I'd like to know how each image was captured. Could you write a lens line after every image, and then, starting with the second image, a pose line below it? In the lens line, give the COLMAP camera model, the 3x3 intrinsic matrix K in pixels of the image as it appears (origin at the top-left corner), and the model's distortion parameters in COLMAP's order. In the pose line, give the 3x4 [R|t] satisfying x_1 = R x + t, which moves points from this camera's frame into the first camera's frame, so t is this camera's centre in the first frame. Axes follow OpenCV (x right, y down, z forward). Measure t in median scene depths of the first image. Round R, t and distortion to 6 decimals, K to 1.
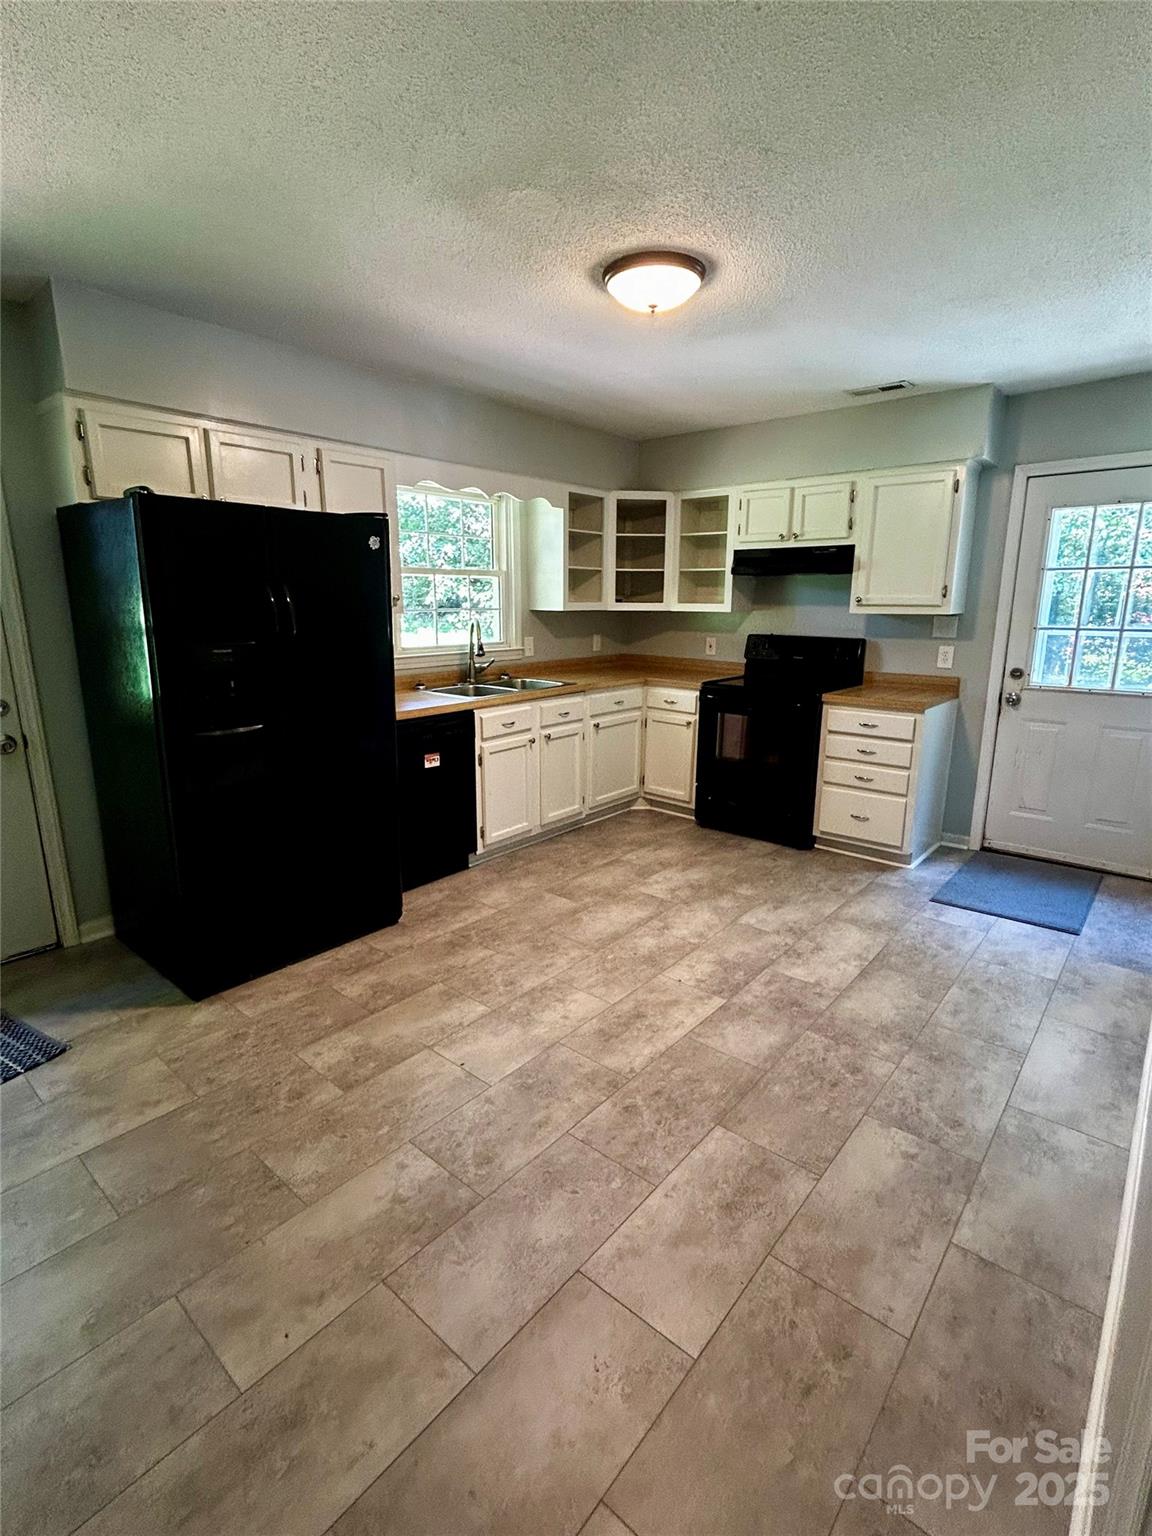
lens RADIAL K [[733.6, 0, 572.8], [0, 733.6, 768.3], [0, 0, 1]] dist [-0.002488, 0.005826]
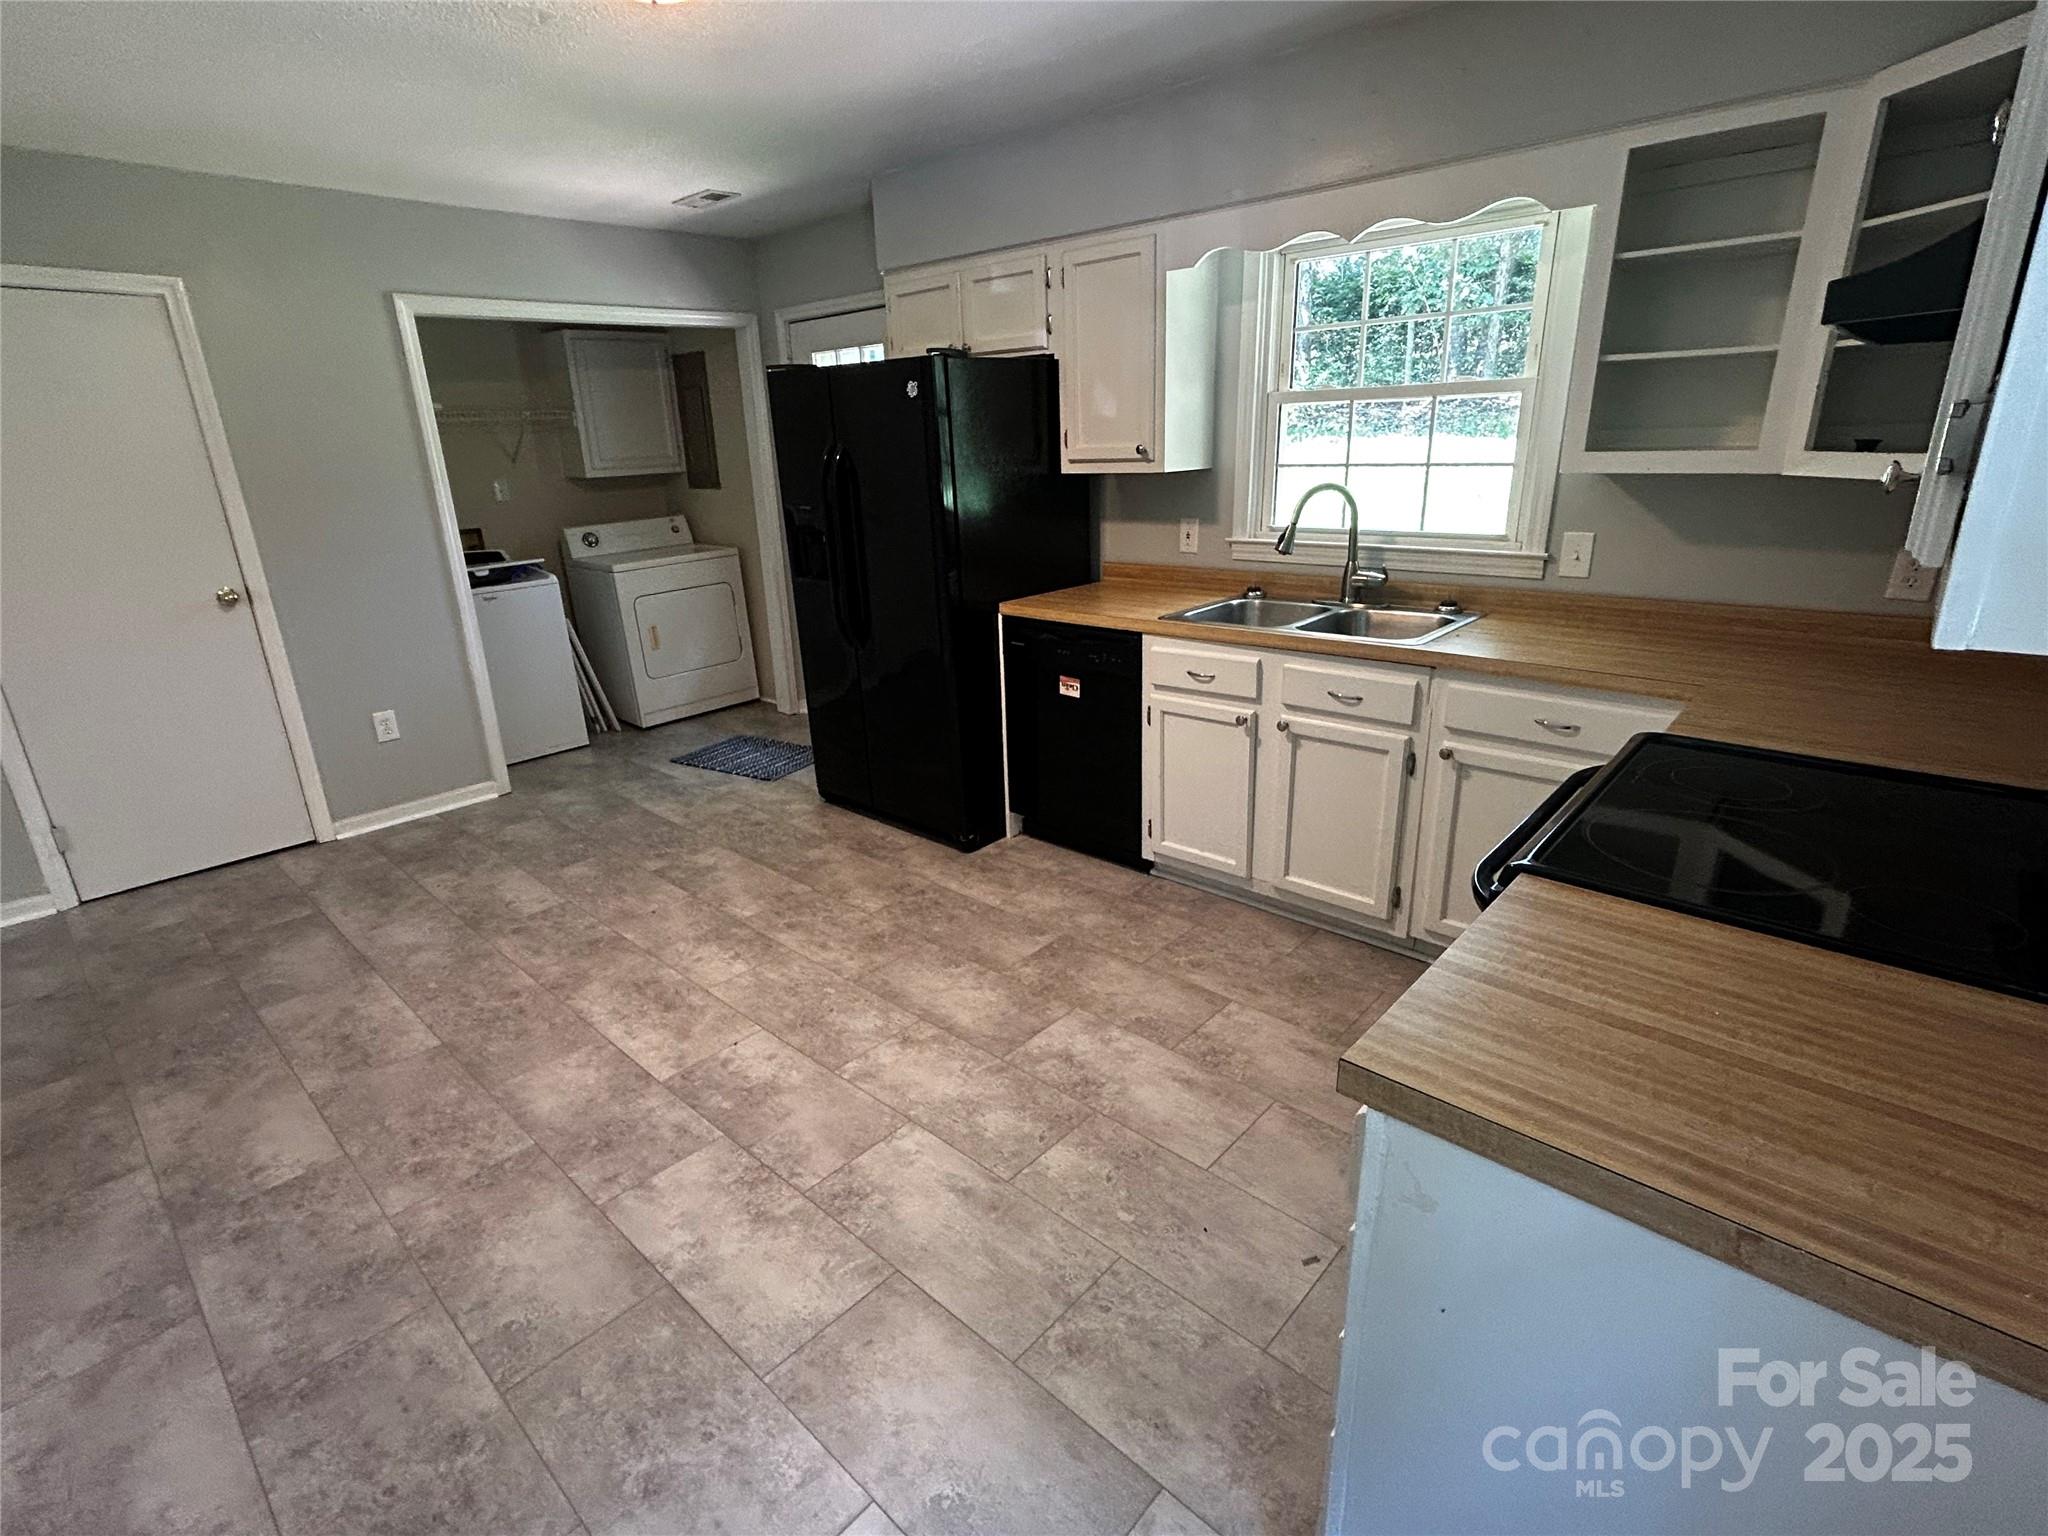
lens RADIAL K [[978.2, 0, 1022.5], [0, 978.2, 760.4], [0, 0, 1]] dist [-0.002488, 0.005826]
pose [[-0.032411, 0.314918, -0.948565, 0.910017], [-0.195924, 0.928649, 0.315000, -0.291597], [0.980083, 0.196057, 0.031601, 1.171737]]
